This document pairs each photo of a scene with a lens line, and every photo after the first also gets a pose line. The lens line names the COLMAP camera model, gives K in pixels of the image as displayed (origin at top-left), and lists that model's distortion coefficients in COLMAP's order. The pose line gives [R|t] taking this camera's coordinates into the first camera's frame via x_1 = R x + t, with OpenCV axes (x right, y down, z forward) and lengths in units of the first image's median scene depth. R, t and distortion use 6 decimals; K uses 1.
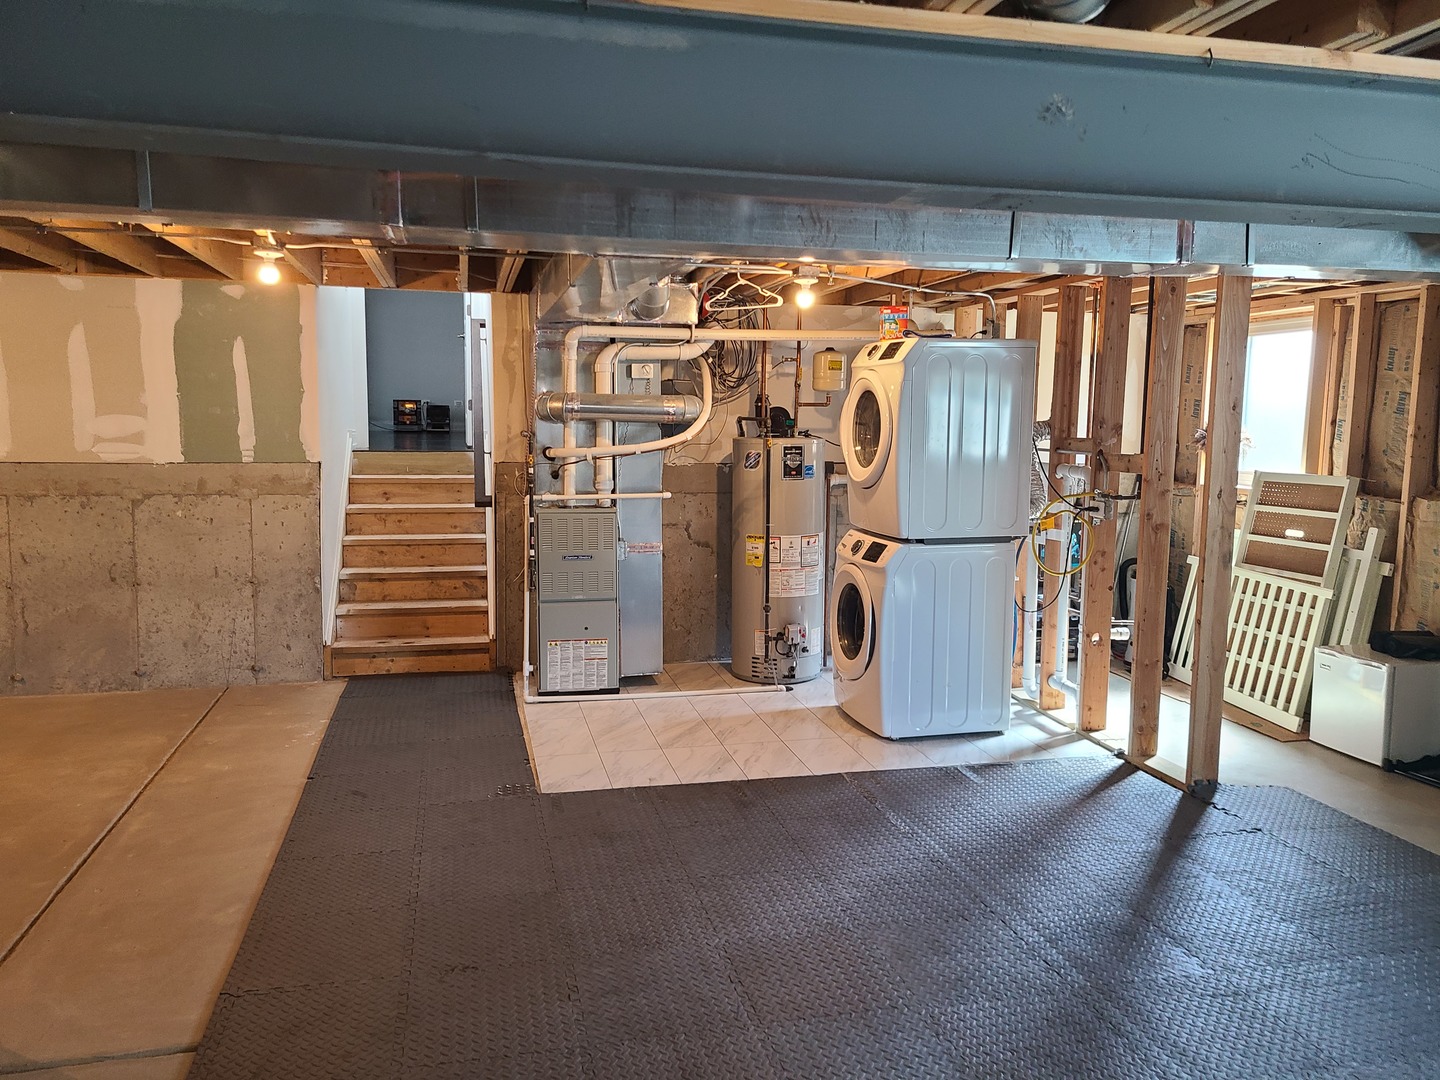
lens RADIAL K [[1074.0, 0, 722.6], [0, 1074.0, 544.3], [0, 0, 1]] dist [0.062385, -0.051127]
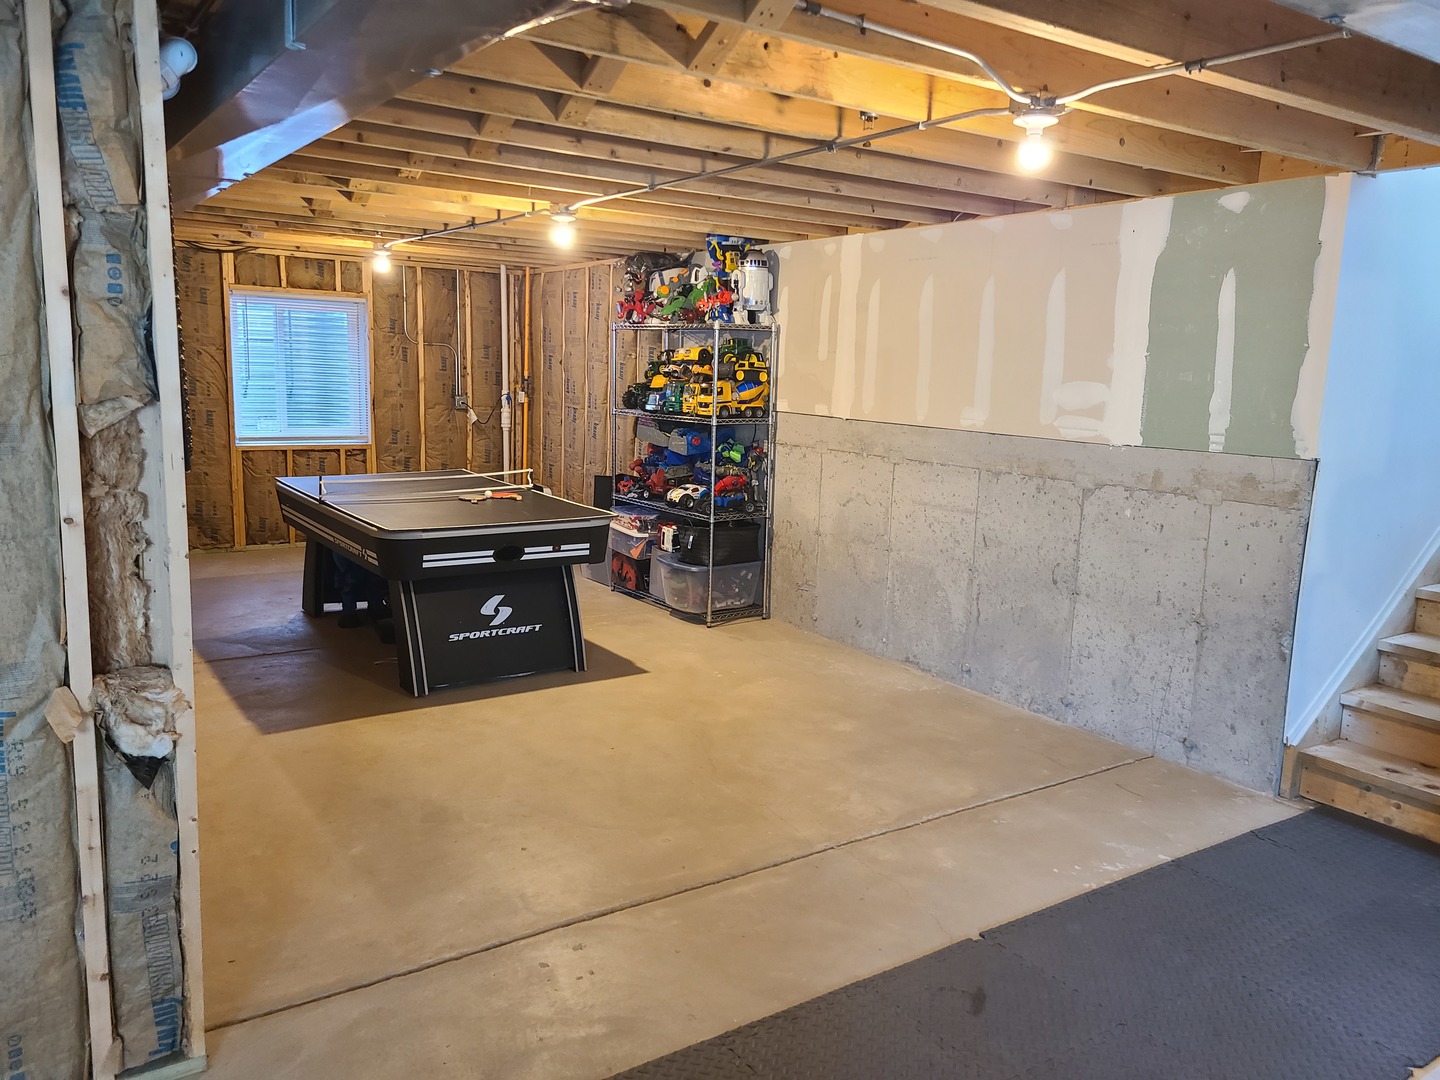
lens RADIAL K [[1074.0, 0, 718.4], [0, 1074.0, 533.8], [0, 0, 1]] dist [0.062385, -0.051127]
pose [[0.348313, 0.144697, -0.926143, 0.101185], [-0.140716, 0.984890, 0.100953, -0.049783], [0.926756, 0.095159, 0.363411, 0.462203]]
